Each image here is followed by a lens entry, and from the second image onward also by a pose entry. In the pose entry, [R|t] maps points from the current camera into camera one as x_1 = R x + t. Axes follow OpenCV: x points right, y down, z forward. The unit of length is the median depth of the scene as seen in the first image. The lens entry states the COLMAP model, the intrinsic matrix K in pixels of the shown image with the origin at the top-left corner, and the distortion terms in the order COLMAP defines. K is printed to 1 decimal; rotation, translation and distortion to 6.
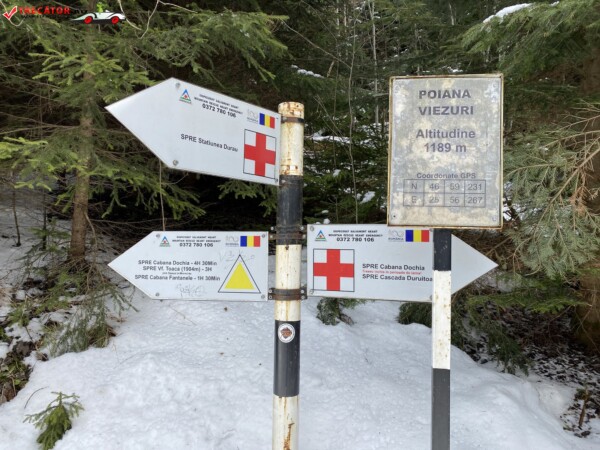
lens RADIAL K [[446.4, 0, 300.8], [0, 446.4, 218.6], [0, 0, 1]] dist [0.033083, 0.000022]
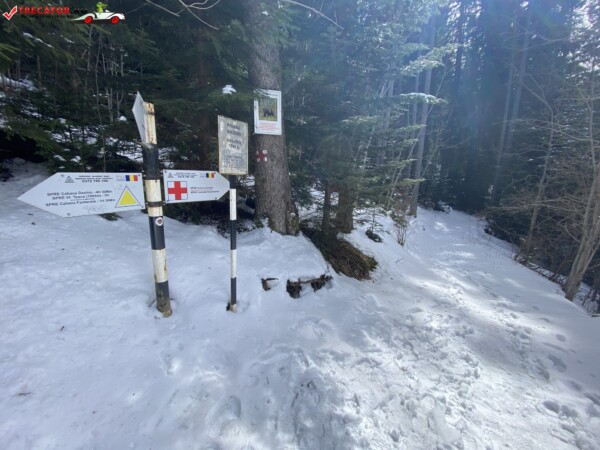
lens RADIAL K [[239.1, 0, 301.8], [0, 239.1, 226.0], [0, 0, 1]] dist [-0.000716, -0.000225]
pose [[0.378529, -0.203773, 0.902880, -0.793963], [-0.085800, 0.963540, 0.253434, -0.070624], [-0.921604, -0.173399, 0.347244, -0.027512]]
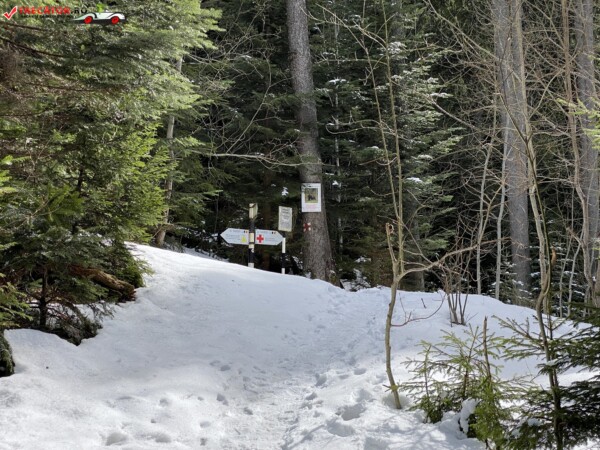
lens RADIAL K [[909.5, 0, 300.0], [0, 909.5, 225.0], [0, 0, 1]] dist [-0.001577, 0.000000]
pose [[0.621723, 0.085935, 0.778509, -7.437524], [-0.050300, 0.996292, -0.069804, 0.638982], [-0.781620, 0.004240, 0.623740, -5.591965]]
